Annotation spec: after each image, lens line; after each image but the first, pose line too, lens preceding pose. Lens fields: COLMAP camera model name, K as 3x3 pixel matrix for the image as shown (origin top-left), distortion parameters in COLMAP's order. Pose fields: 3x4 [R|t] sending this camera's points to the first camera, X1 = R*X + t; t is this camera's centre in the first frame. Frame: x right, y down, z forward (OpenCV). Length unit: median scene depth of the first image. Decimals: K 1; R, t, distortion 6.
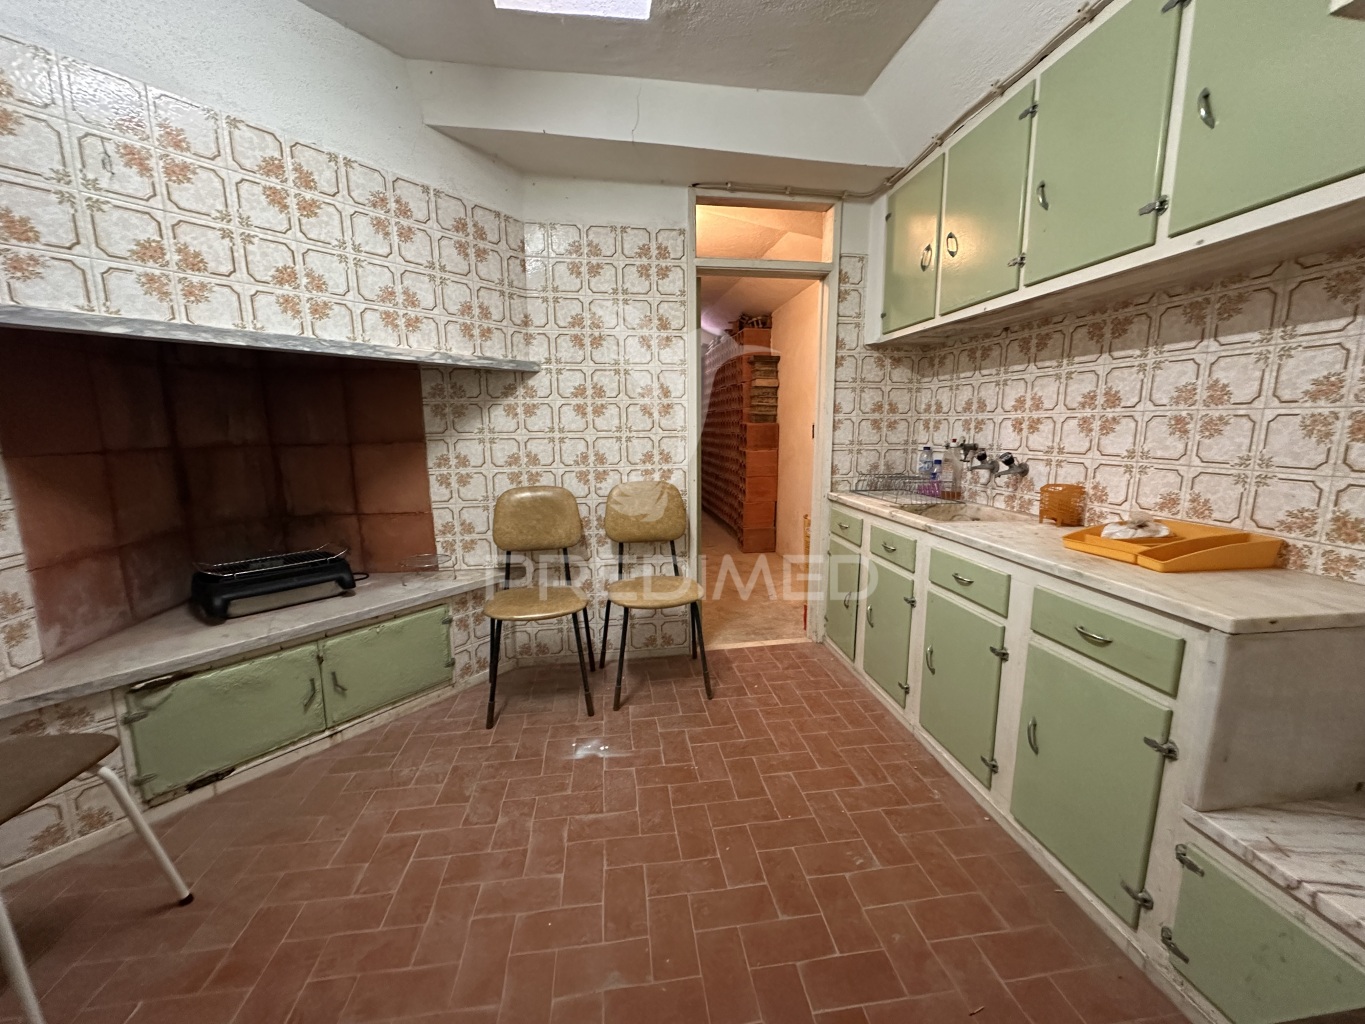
lens RADIAL K [[542.8, 0, 684.6], [0, 542.8, 512.9], [0, 0, 1]] dist [-0.002324, 0.000256]
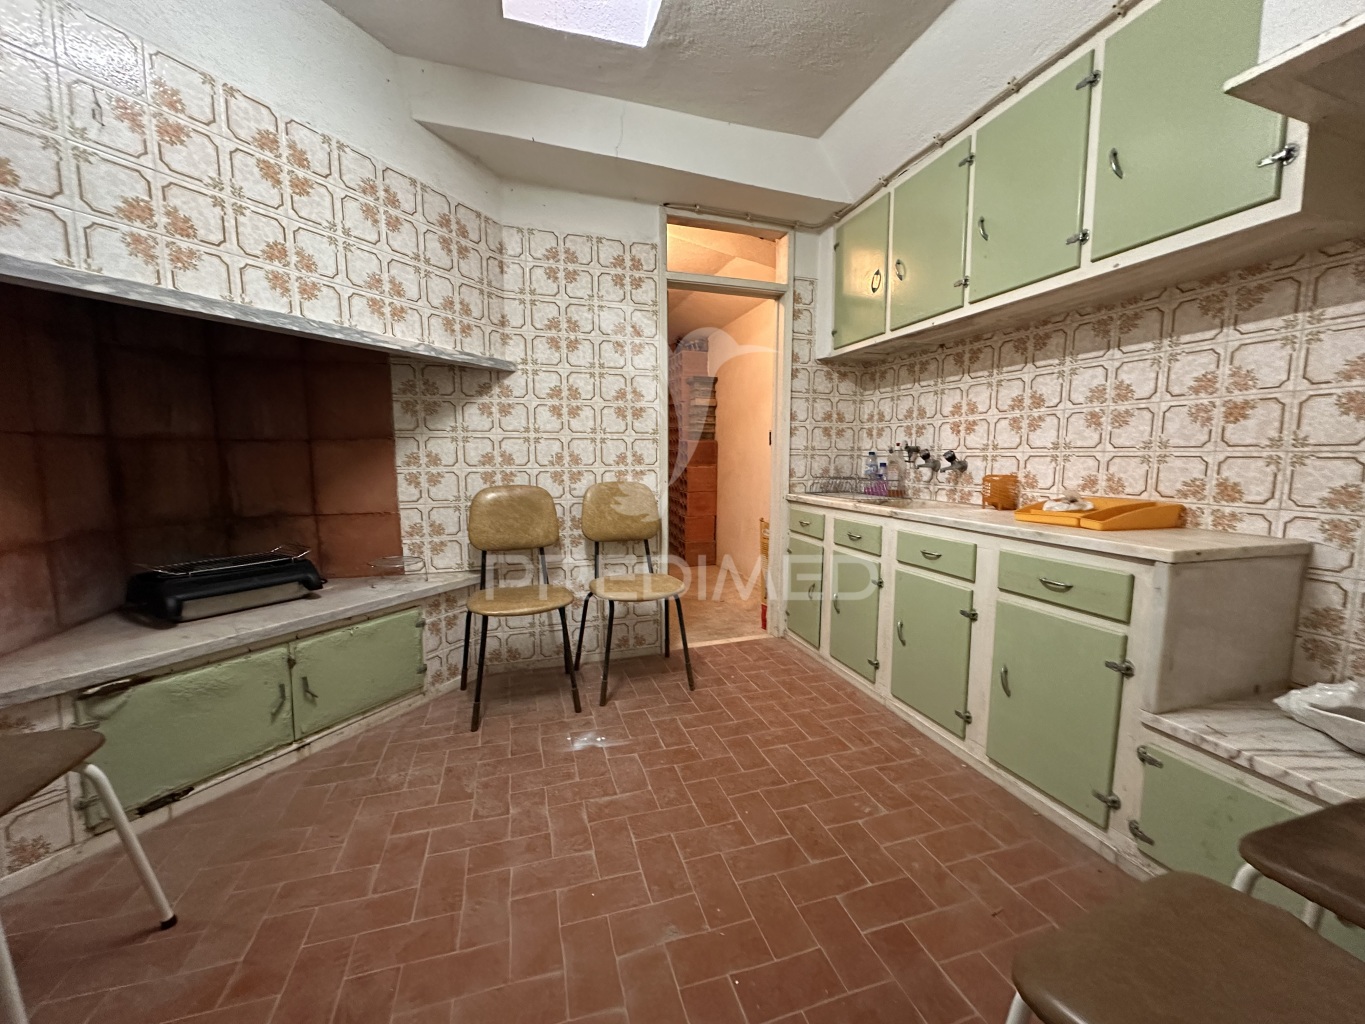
lens RADIAL K [[542.8, 0, 683.5], [0, 542.8, 513.9], [0, 0, 1]] dist [-0.002324, 0.000256]
pose [[0.986454, -0.010612, 0.163697, -0.177958], [0.019751, 0.998329, -0.054303, 0.087969], [-0.162847, 0.056801, 0.985015, -0.034351]]
